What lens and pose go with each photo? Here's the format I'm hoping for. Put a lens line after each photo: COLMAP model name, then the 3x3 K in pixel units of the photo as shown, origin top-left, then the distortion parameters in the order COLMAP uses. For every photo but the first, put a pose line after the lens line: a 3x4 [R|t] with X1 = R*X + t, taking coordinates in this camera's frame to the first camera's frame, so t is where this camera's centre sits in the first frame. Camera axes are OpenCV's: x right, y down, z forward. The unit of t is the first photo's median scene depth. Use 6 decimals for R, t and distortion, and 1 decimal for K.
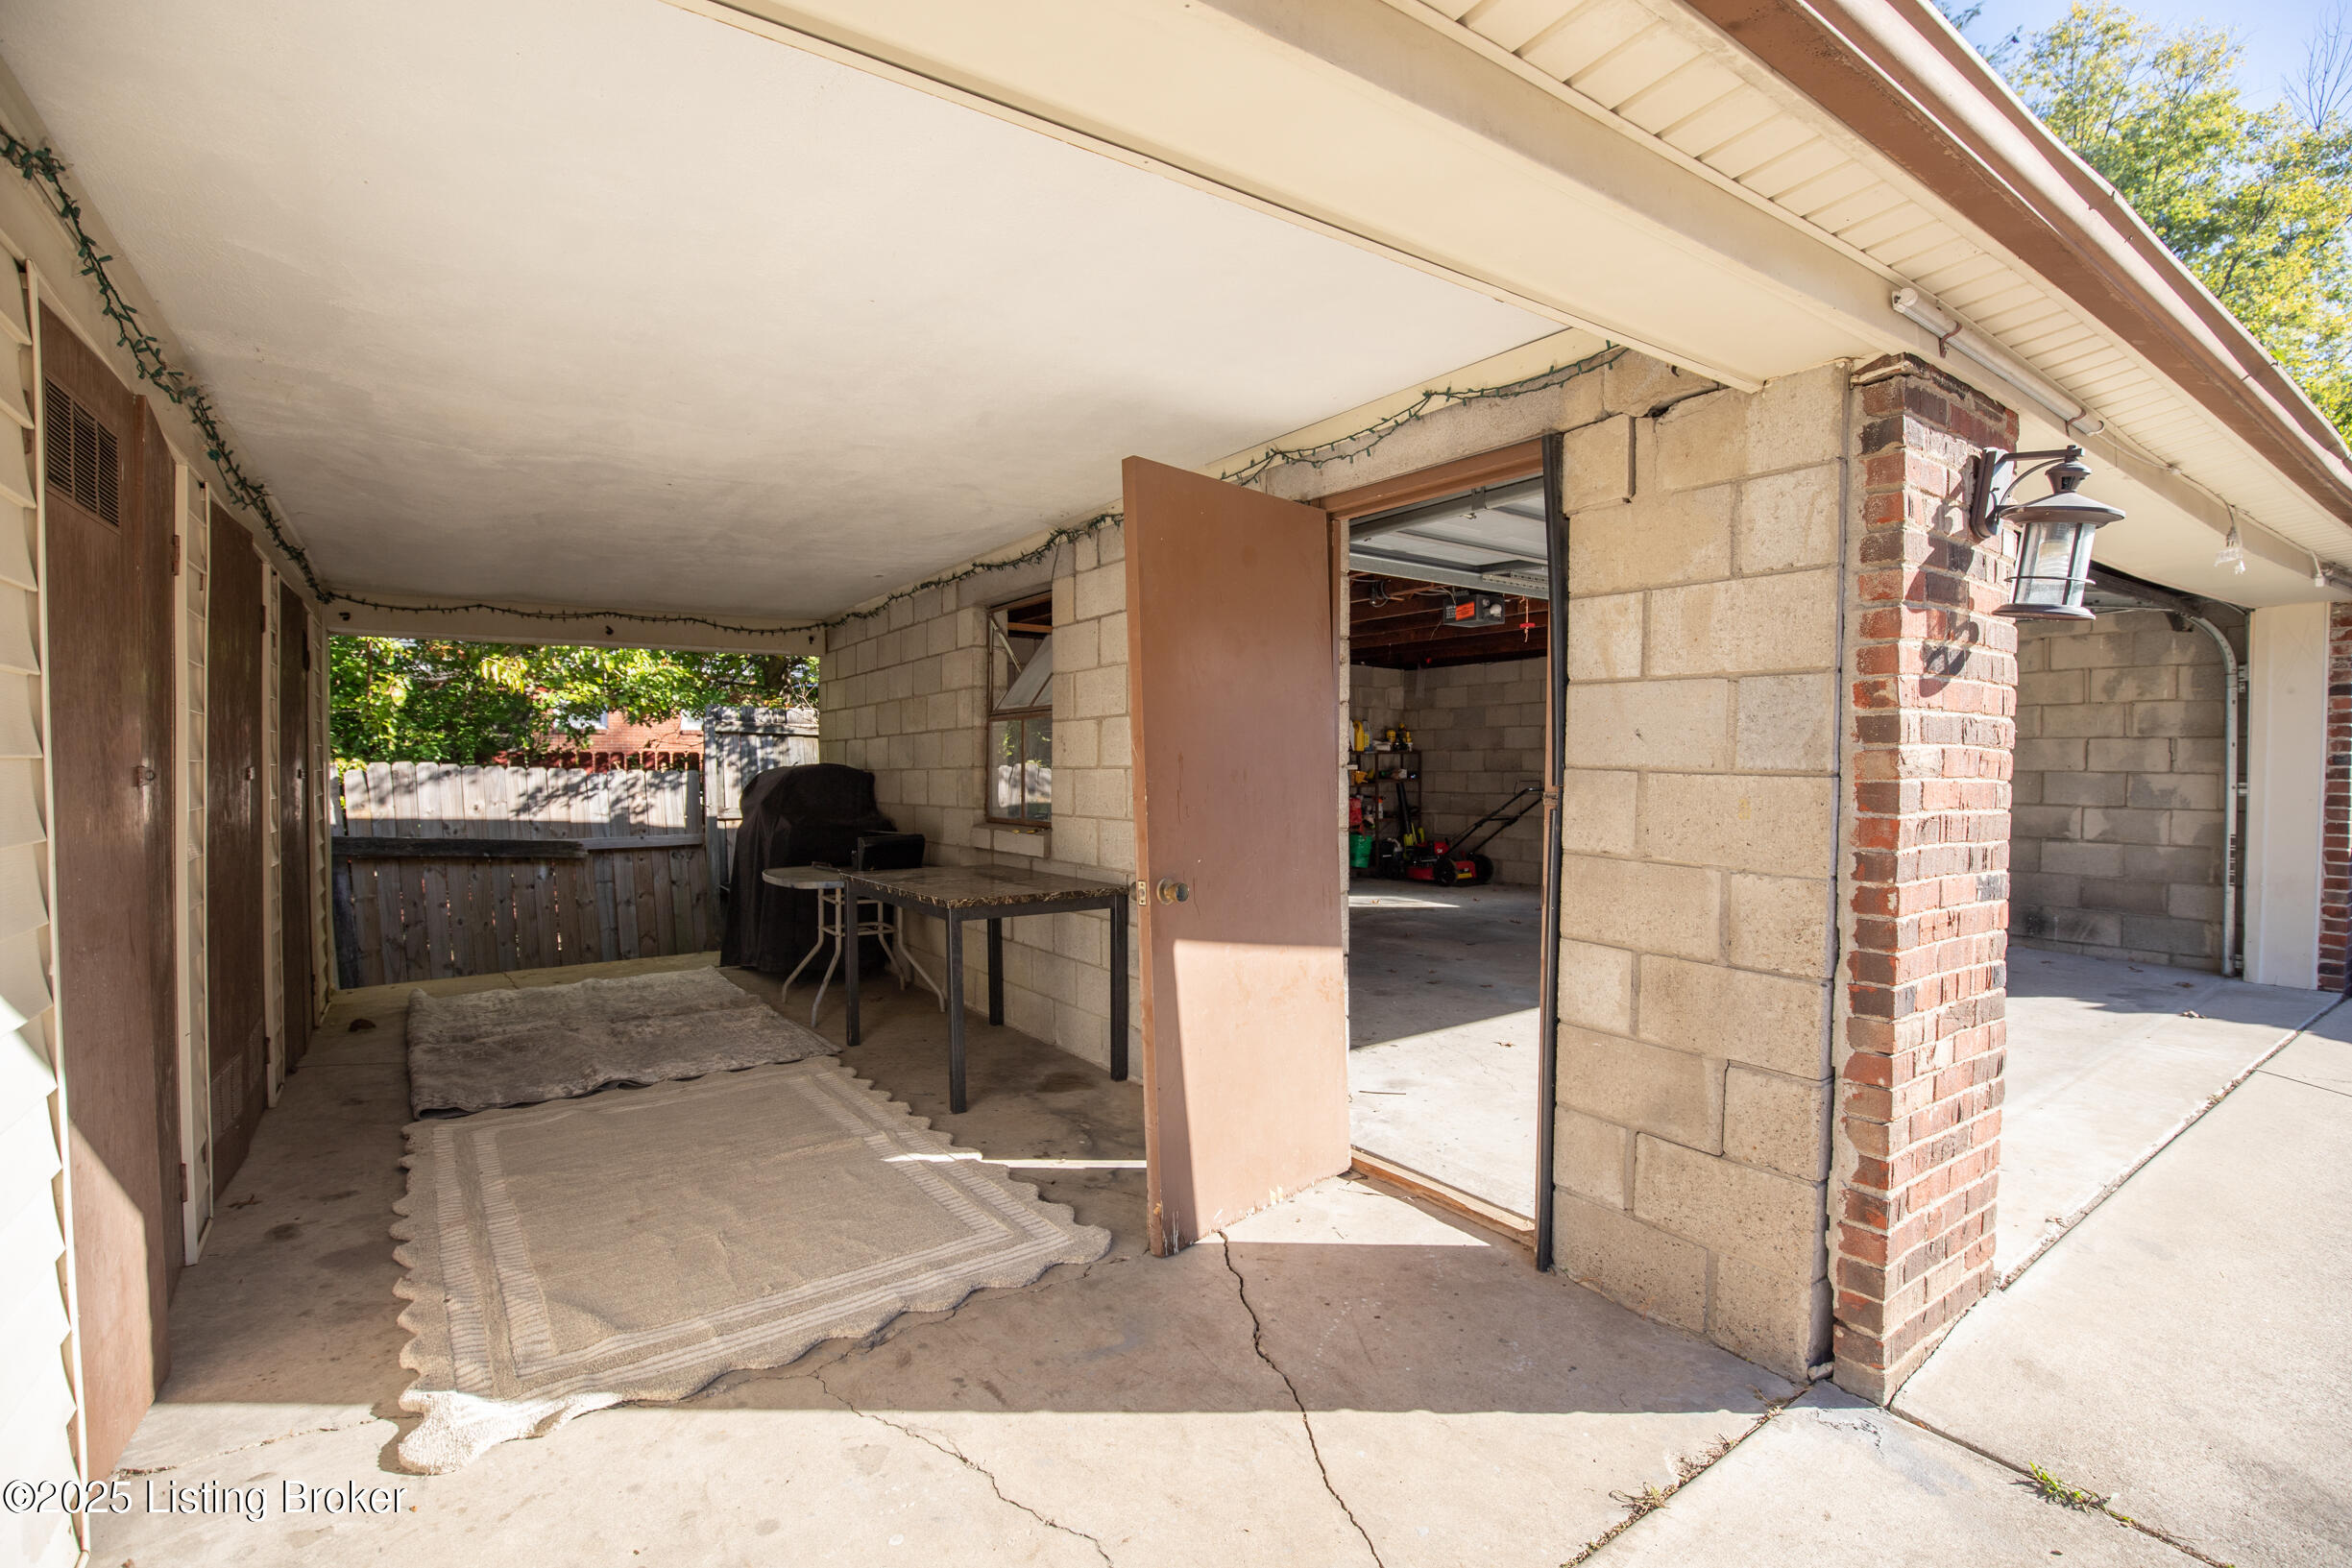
lens RADIAL K [[1072.7, 0, 1190.8], [0, 1072.7, 776.4], [0, 0, 1]] dist [-0.028943, 0.003485]
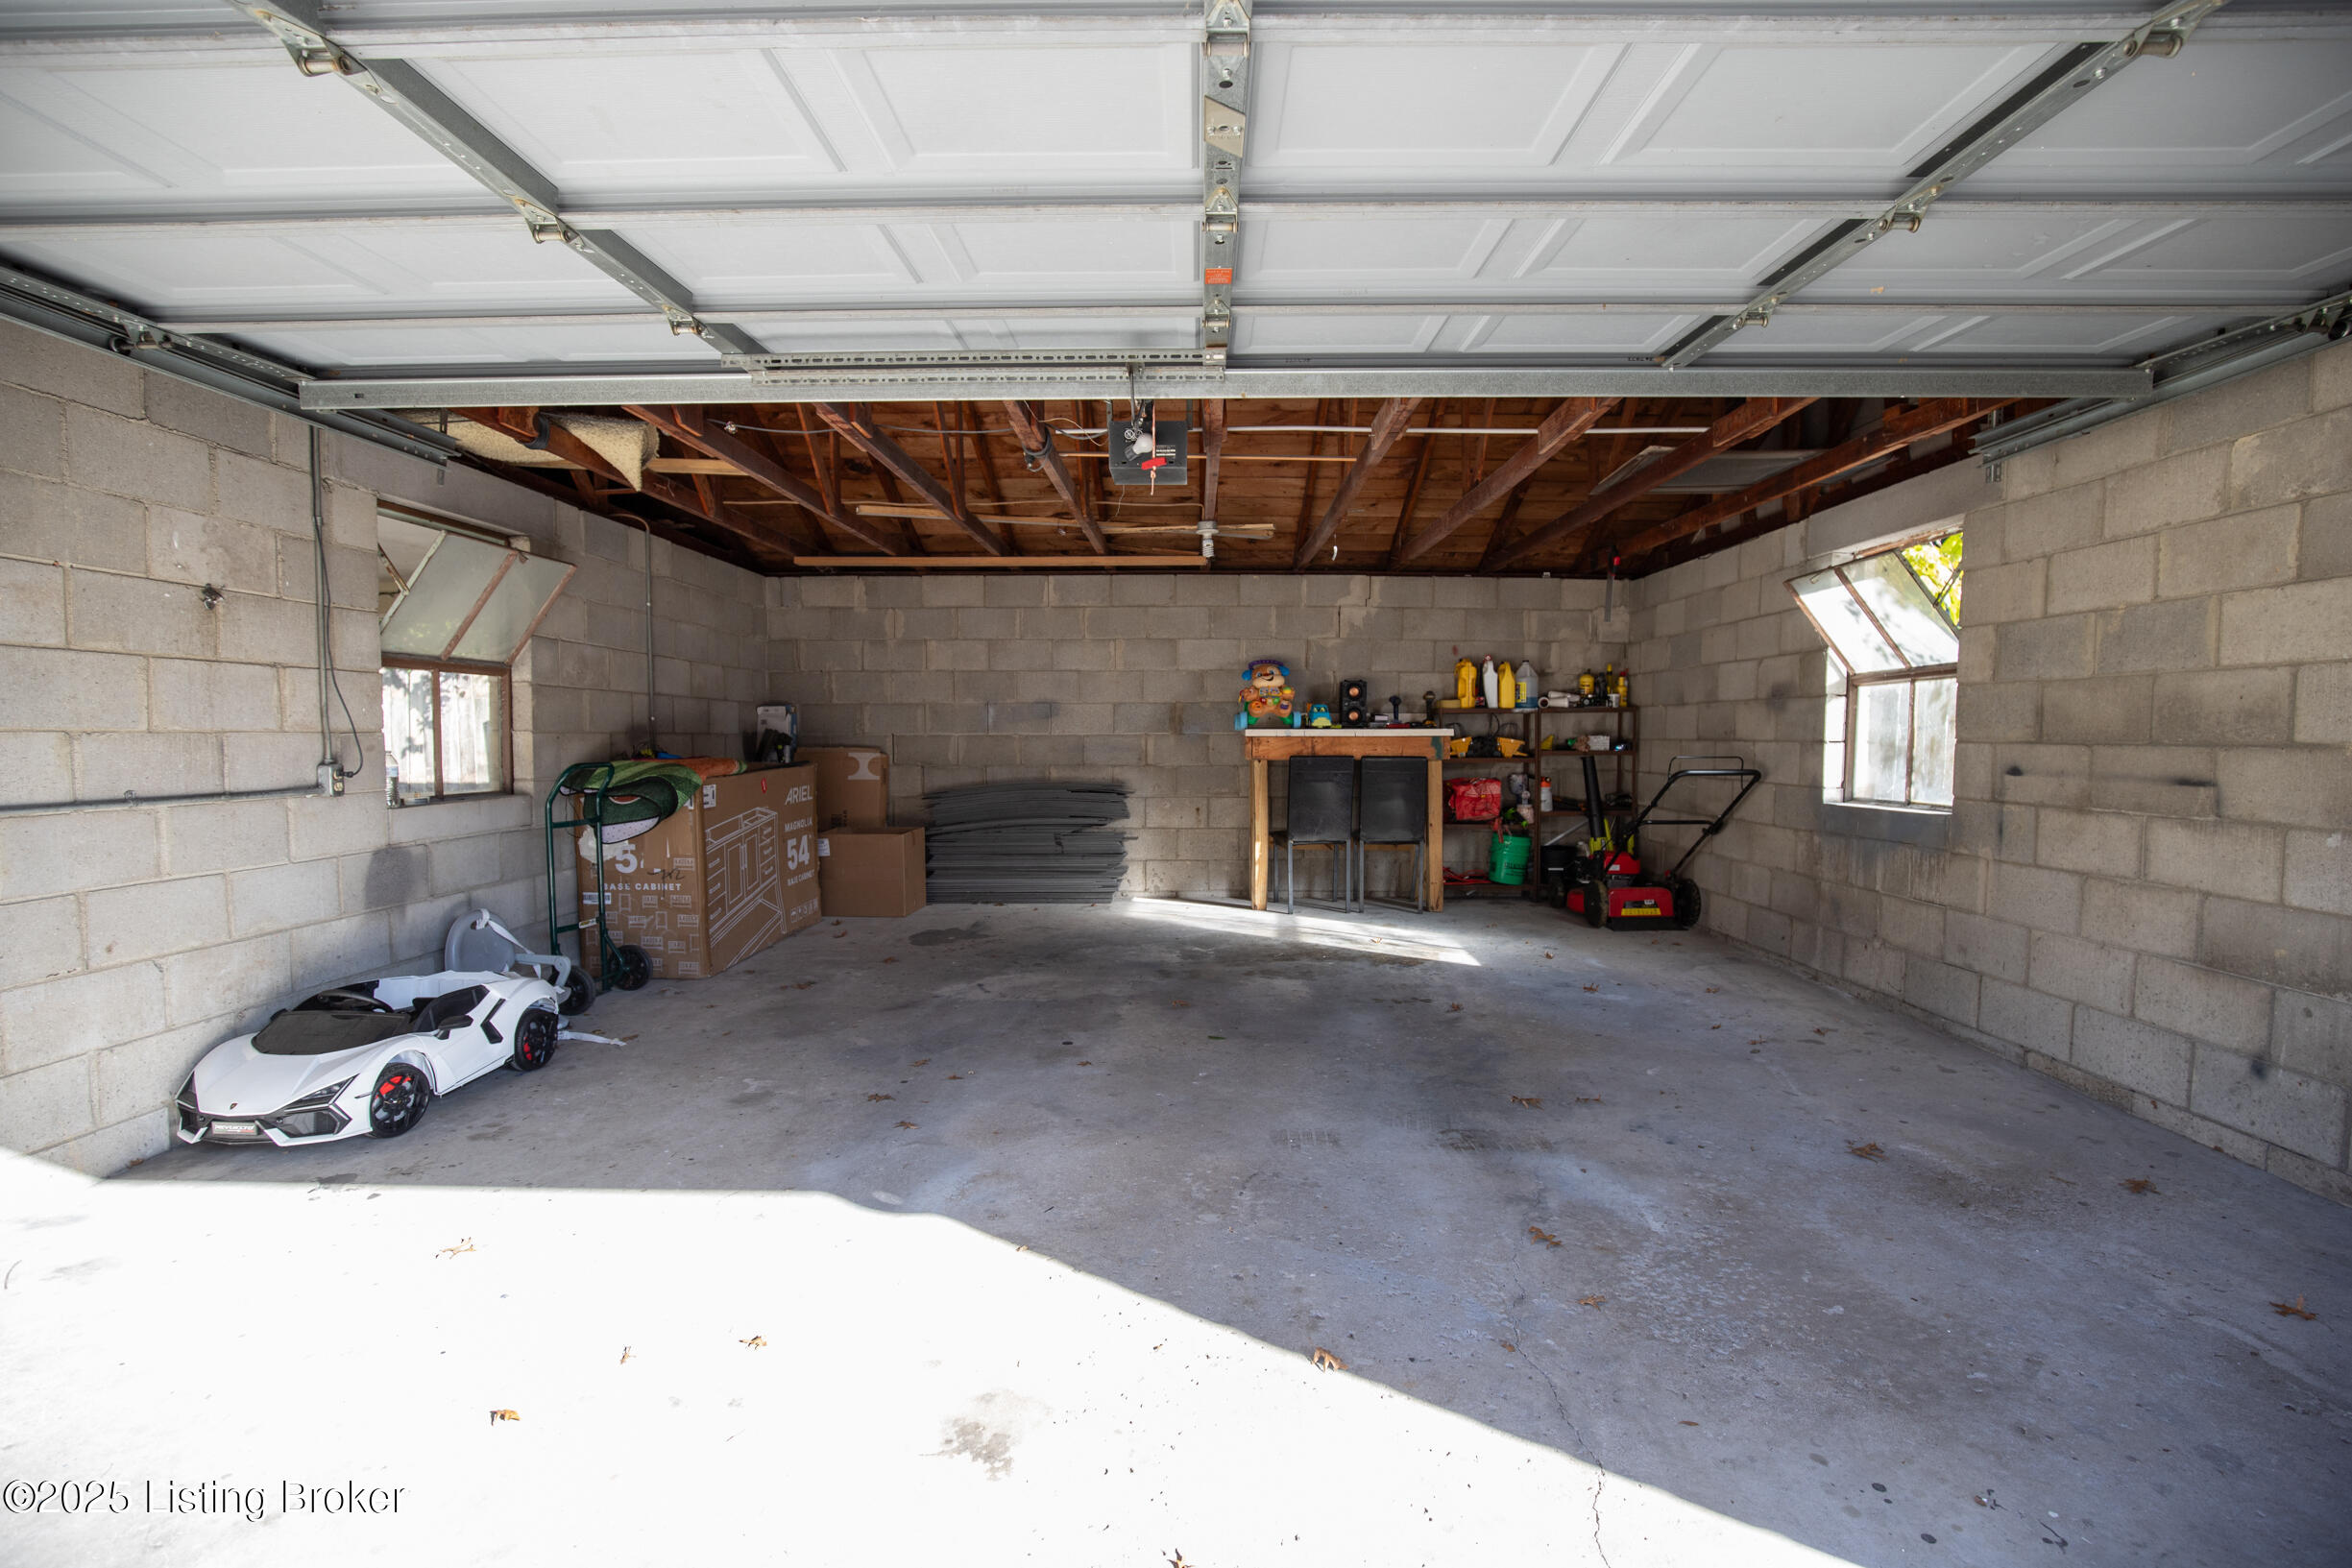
lens RADIAL K [[1072.7, 0, 1179.9], [0, 1072.7, 791.1], [0, 0, 1]] dist [-0.028943, 0.003485]
pose [[0.806433, 0.034789, -0.590301, 0.444430], [-0.011594, 0.999006, 0.043037, 0.001753], [0.591211, -0.027862, 0.806035, 0.397072]]
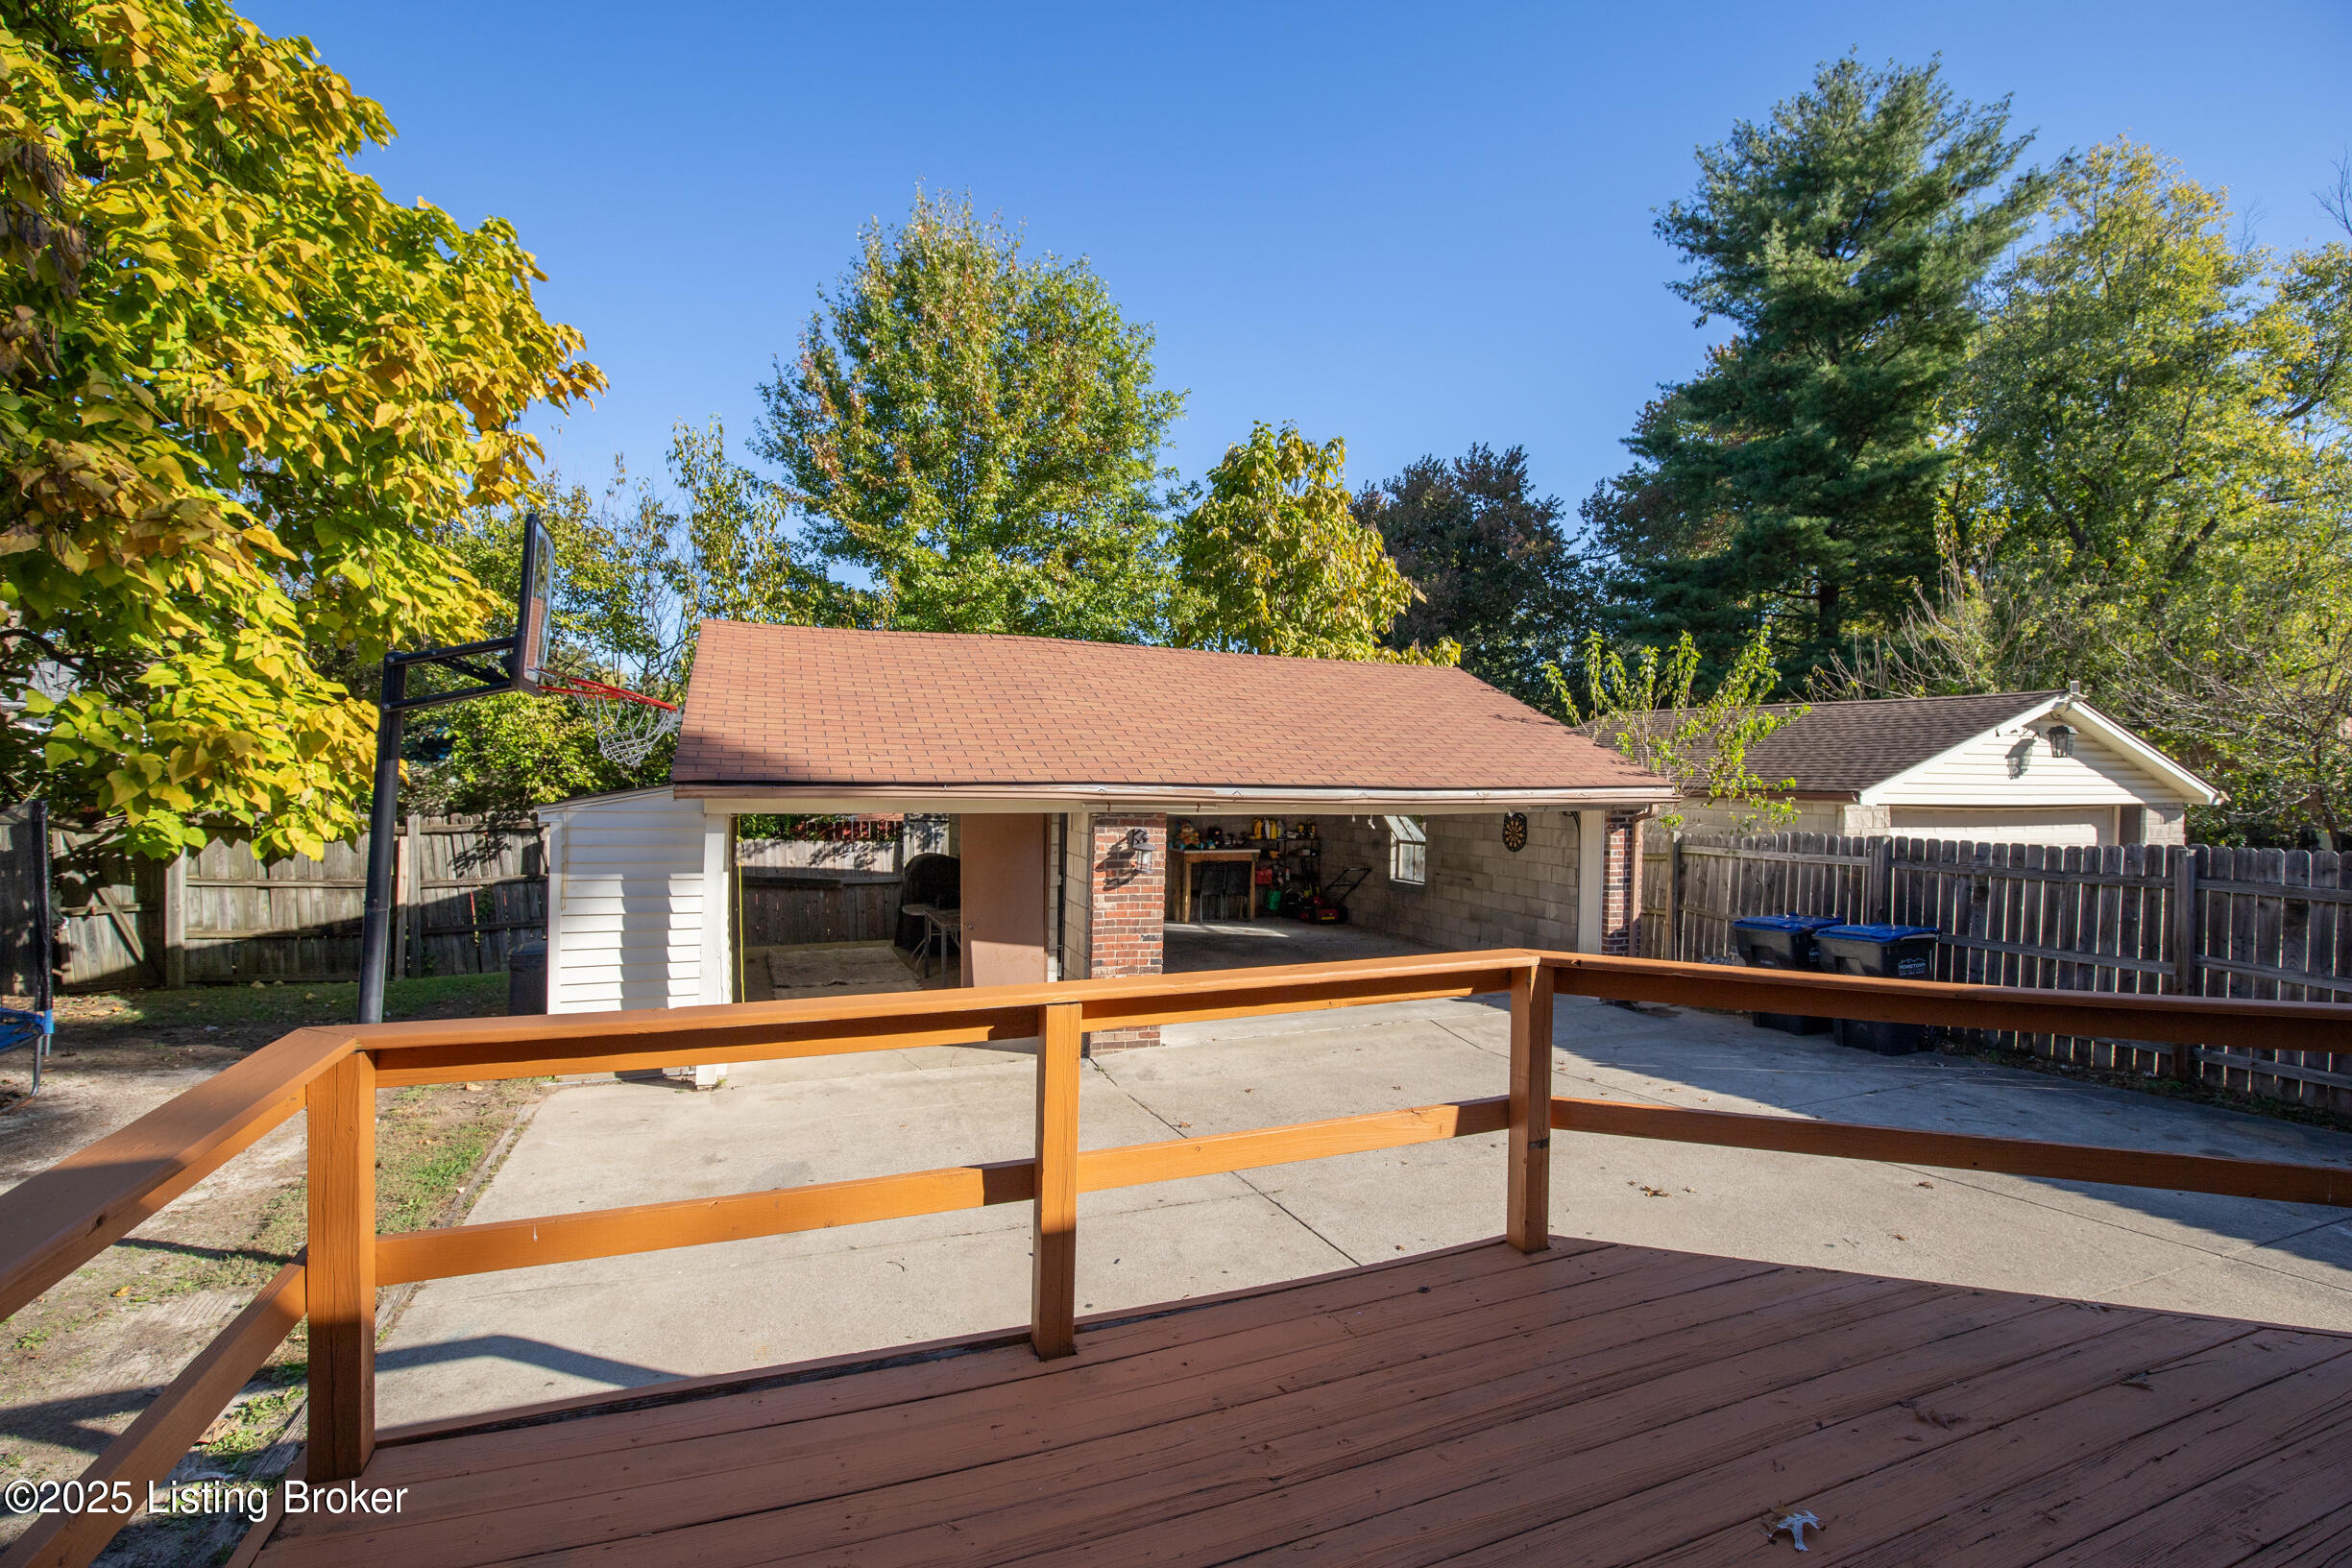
lens RADIAL K [[1072.7, 0, 1192.3], [0, 1072.7, 788.3], [0, 0, 1]] dist [-0.028943, 0.003485]
pose [[0.974346, 0.020669, -0.224102, 0.462596], [-0.020790, 0.999782, 0.001822, -0.115869], [0.224091, 0.002884, 0.974564, -0.719276]]
